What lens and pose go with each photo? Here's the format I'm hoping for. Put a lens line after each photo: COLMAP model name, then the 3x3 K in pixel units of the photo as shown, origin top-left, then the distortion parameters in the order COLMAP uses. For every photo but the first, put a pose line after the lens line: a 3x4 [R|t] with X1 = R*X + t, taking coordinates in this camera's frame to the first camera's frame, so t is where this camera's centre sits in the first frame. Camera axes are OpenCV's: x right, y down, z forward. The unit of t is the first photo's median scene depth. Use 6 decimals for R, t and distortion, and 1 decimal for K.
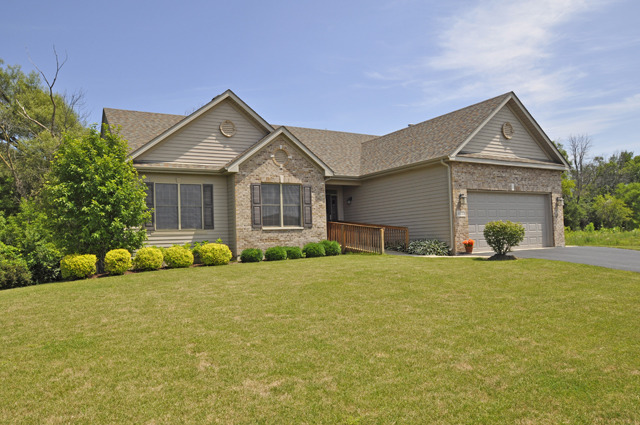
lens RADIAL K [[441.4, 0, 322.2], [0, 441.4, 233.5], [0, 0, 1]] dist [-0.038420, 0.000969]
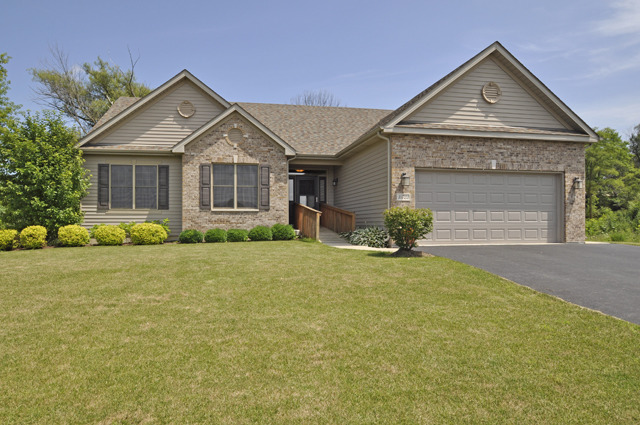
lens RADIAL K [[429.9, 0, 317.4], [0, 429.9, 235.4], [0, 0, 1]] dist [-0.034464, 0.001944]
pose [[0.945763, 0.041897, -0.322145, 0.393943], [-0.027019, 0.998357, 0.050520, -0.008978], [0.323733, -0.039076, 0.945341, 0.167560]]
